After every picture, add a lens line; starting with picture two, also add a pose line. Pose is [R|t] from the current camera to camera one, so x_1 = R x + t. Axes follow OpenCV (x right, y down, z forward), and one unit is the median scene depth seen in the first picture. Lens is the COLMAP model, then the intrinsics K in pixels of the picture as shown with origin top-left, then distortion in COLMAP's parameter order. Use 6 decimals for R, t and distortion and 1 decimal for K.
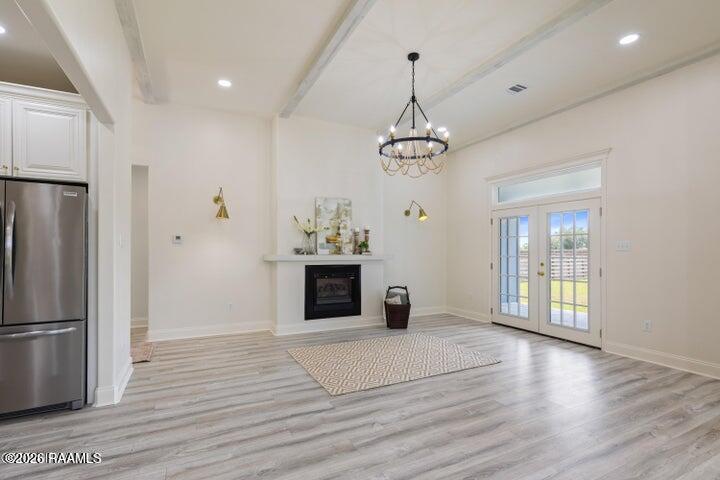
lens RADIAL K [[337.1, 0, 356.2], [0, 337.1, 247.7], [0, 0, 1]] dist [0.004661, -0.000775]
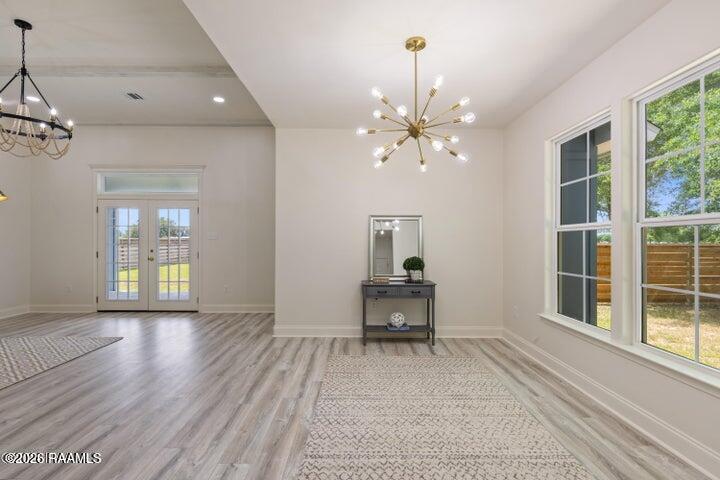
lens RADIAL K [[333.0, 0, 360.0], [0, 333.0, 240.0], [0, 0, 1]] dist [0.014180, -0.000187]
pose [[0.431642, -0.000299, 0.902045, -0.180237], [-0.008983, 0.999949, 0.004629, -0.000895], [-0.902000, -0.010101, 0.431617, -0.144909]]
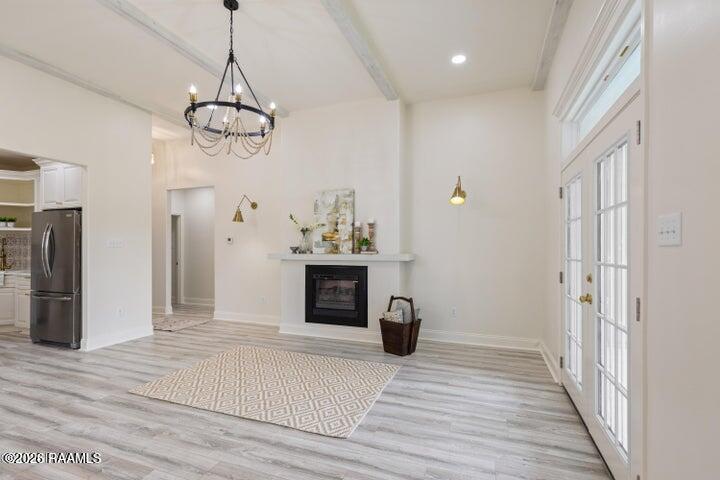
lens RADIAL K [[337.1, 0, 356.2], [0, 337.1, 247.7], [0, 0, 1]] dist [0.004661, -0.000775]
pose [[0.677107, -0.007289, -0.735848, 0.659660], [0.010338, 0.999946, -0.000393, 0.005782], [0.735812, -0.007341, 0.677146, 0.468798]]
